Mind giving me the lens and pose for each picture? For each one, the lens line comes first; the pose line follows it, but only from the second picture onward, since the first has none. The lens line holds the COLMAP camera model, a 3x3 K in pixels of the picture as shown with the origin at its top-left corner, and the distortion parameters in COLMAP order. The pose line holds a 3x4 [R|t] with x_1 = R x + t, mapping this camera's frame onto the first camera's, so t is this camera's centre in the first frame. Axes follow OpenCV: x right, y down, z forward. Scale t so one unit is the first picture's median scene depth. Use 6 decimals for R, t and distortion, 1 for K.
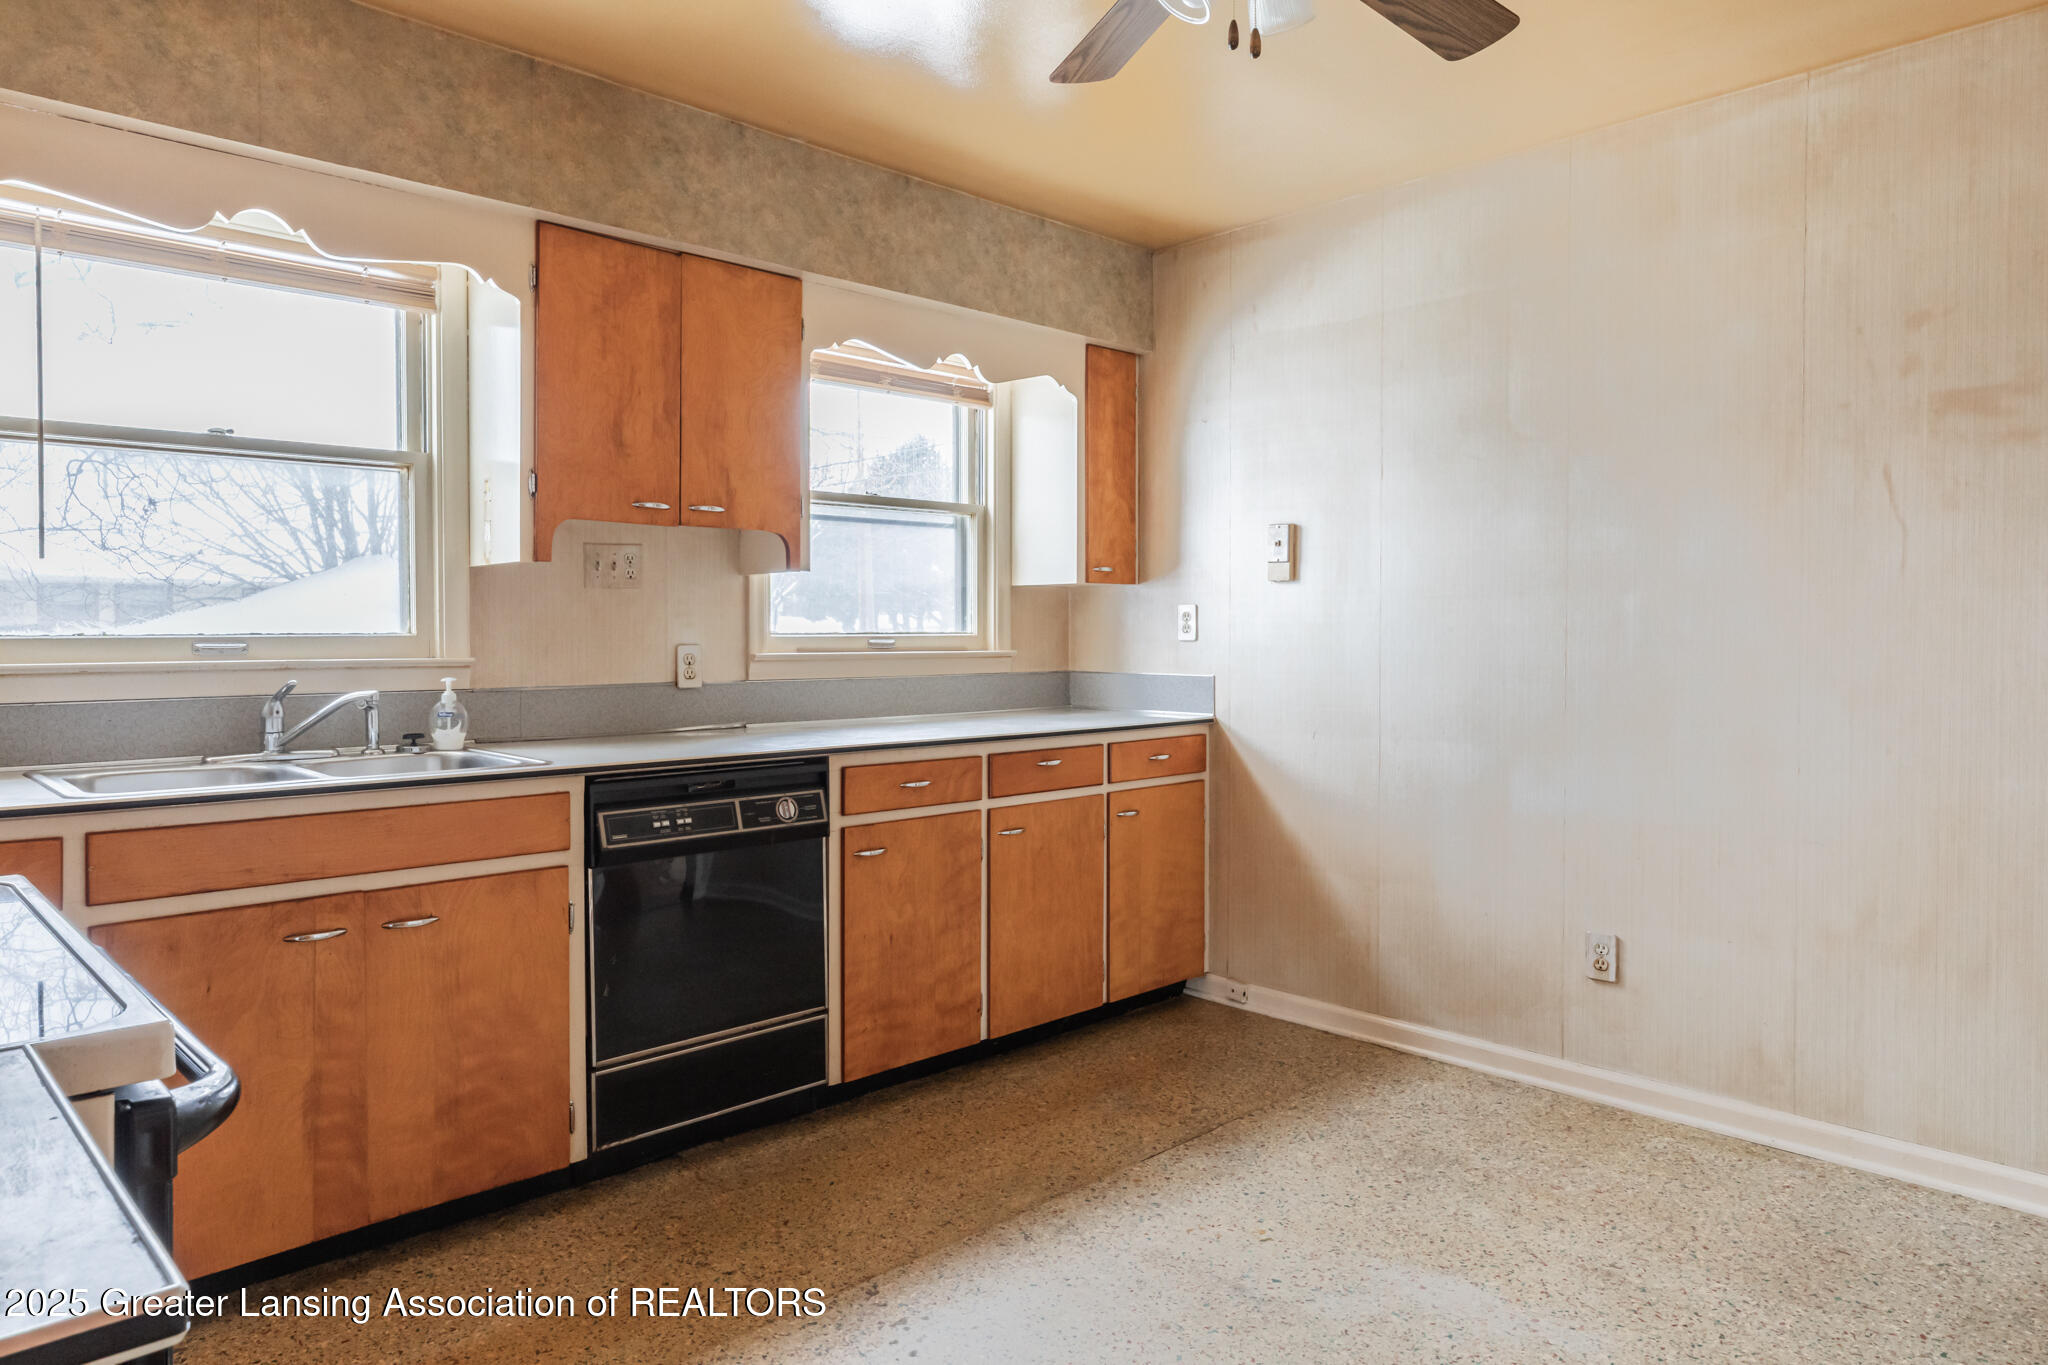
lens RADIAL K [[1281.7, 0, 1022.8], [0, 1281.7, 654.8], [0, 0, 1]] dist [0.003401, 0.001685]
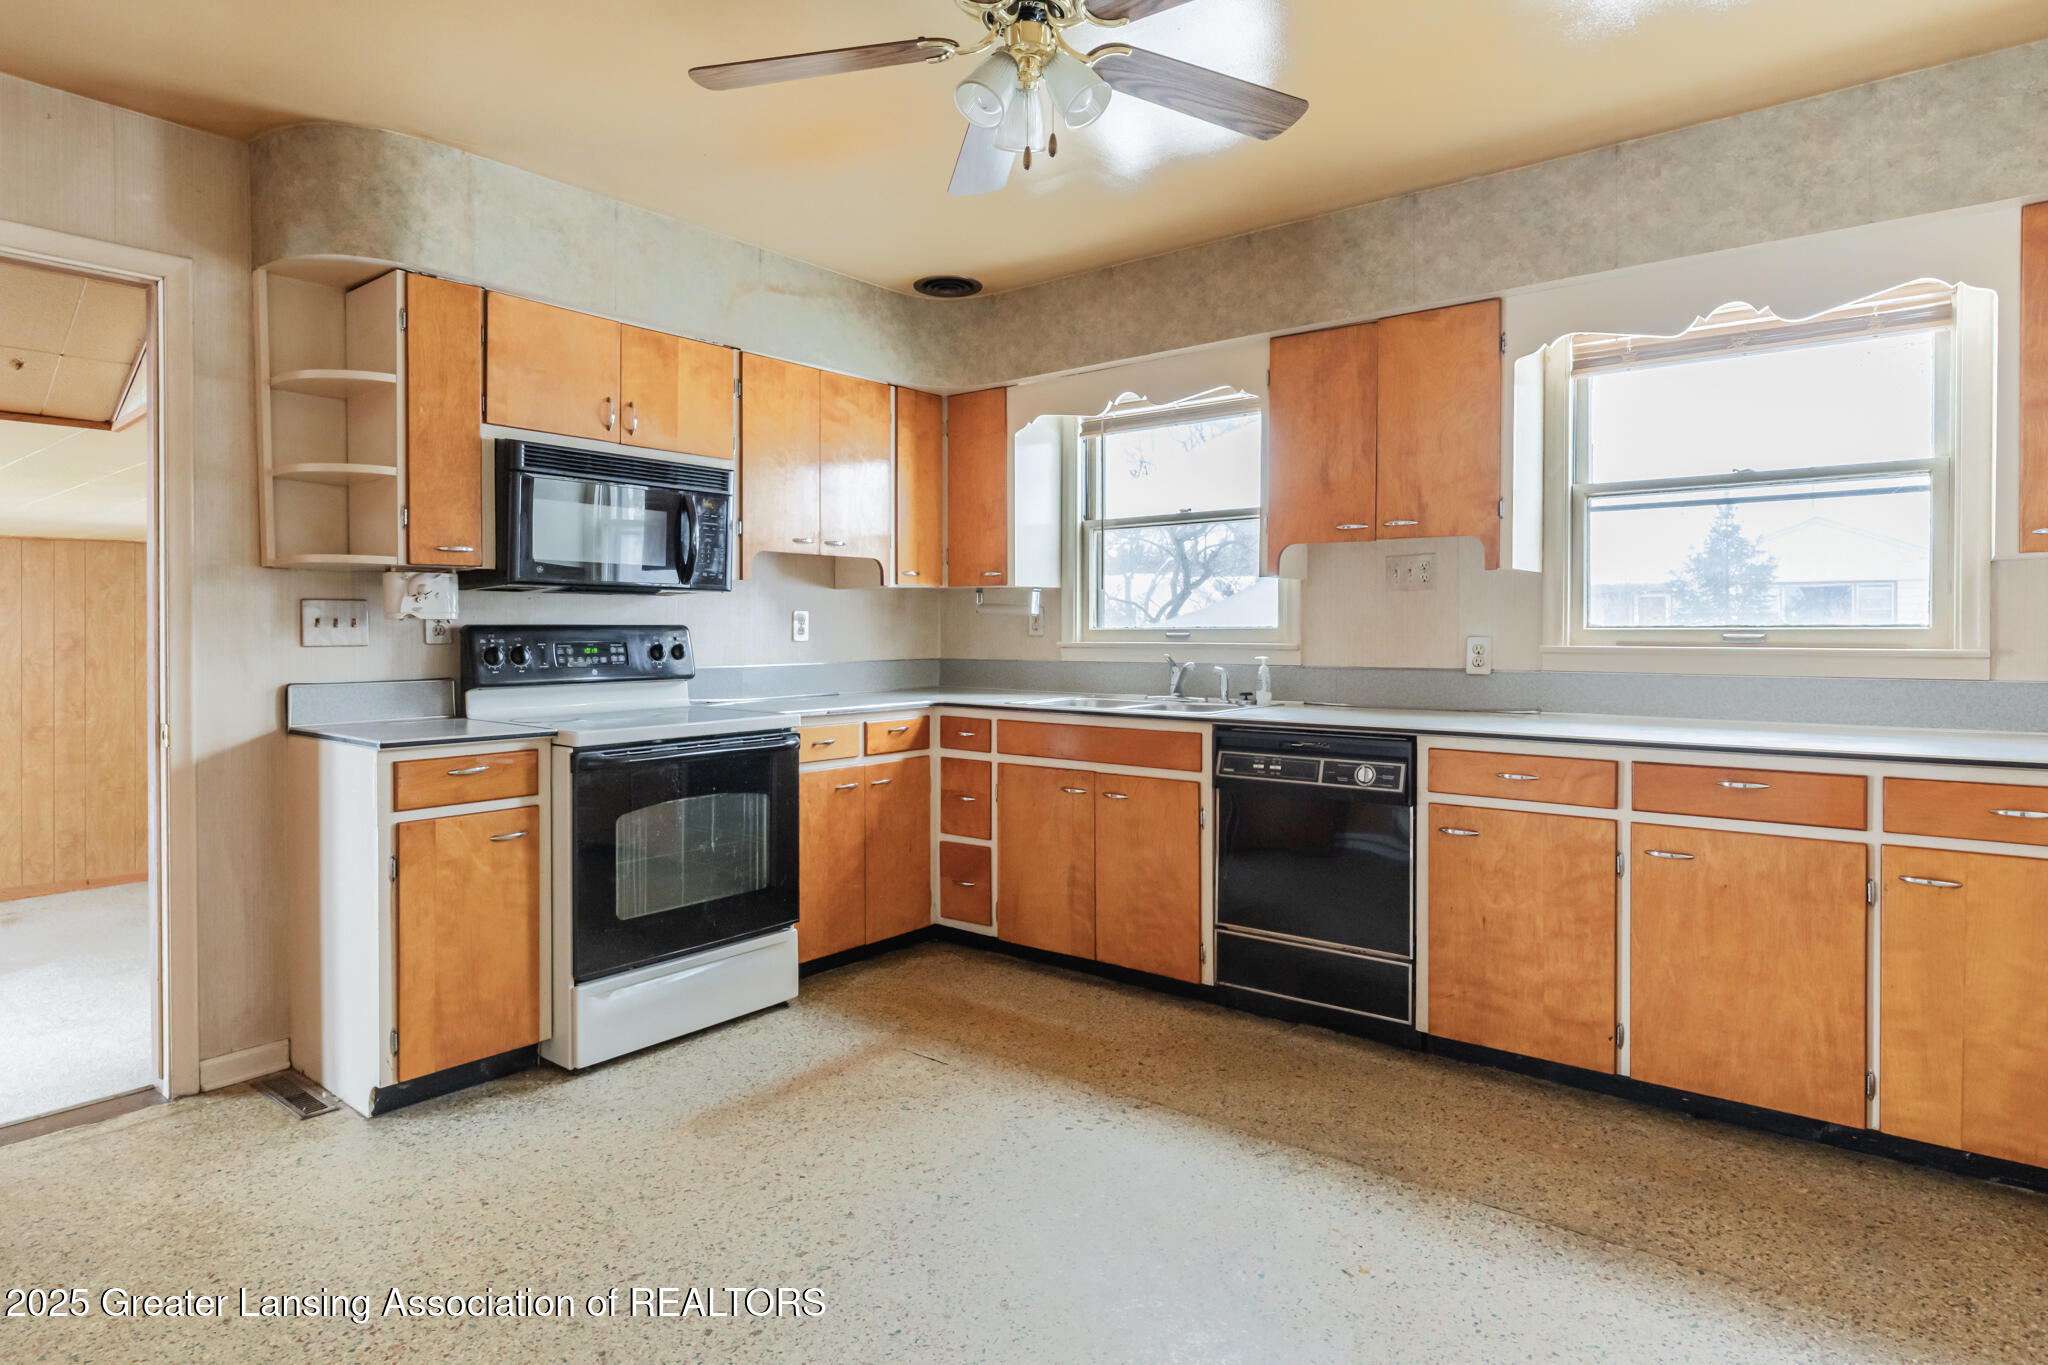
lens RADIAL K [[1143.5, 0, 1020.3], [0, 1143.5, 637.2], [0, 0, 1]] dist [-0.000676, -0.000092]
pose [[0.130465, 0.009260, -0.991410, 0.798489], [-0.014705, 0.999864, 0.007404, -0.010025], [0.991344, 0.013612, 0.130583, 0.525082]]
